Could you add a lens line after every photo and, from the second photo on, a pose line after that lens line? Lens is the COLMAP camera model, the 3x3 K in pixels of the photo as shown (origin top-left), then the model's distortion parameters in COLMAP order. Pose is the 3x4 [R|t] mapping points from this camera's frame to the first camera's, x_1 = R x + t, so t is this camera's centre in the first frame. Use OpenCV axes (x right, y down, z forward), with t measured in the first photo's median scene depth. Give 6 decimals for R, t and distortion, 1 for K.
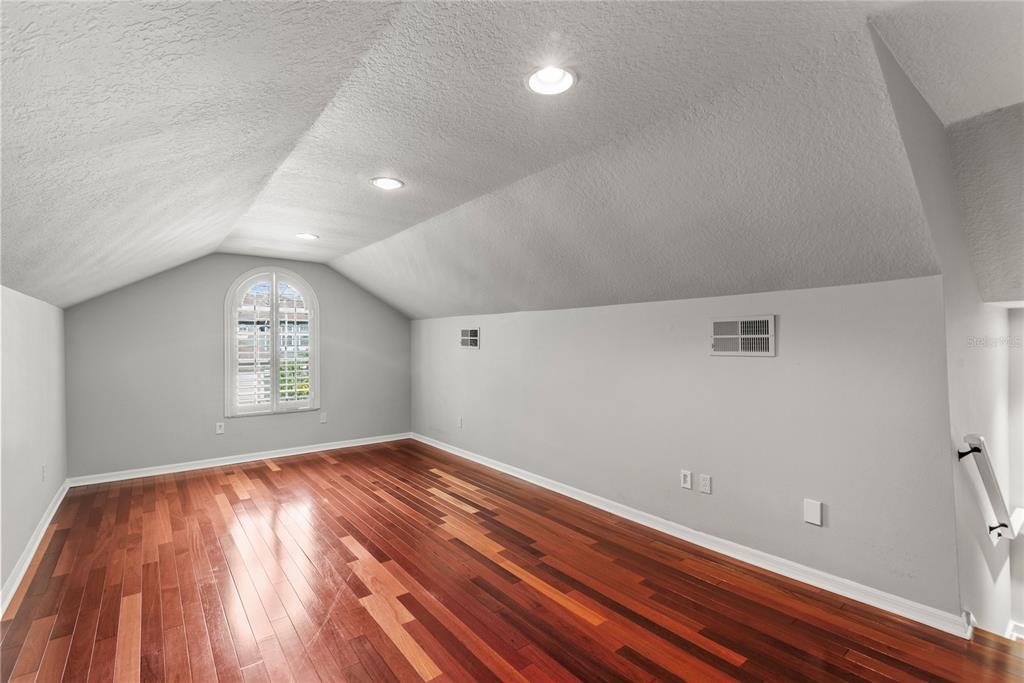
lens RADIAL K [[463.4, 0, 512.1], [0, 463.4, 341.8], [0, 0, 1]] dist [0.014542, -0.000772]
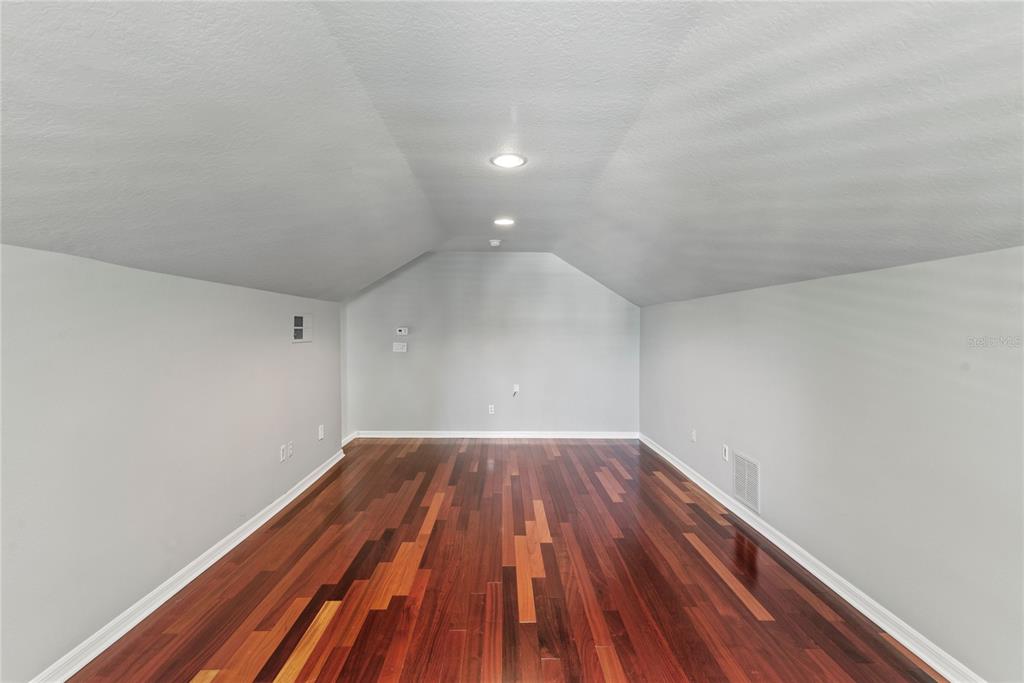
lens RADIAL K [[463.4, 0, 512.2], [0, 463.4, 337.8], [0, 0, 1]] dist [0.014542, -0.000772]
pose [[-0.797455, -0.008789, 0.603314, -0.807412], [-0.002708, 0.999936, 0.010987, -0.000338], [-0.603372, 0.007128, -0.797428, 1.677405]]
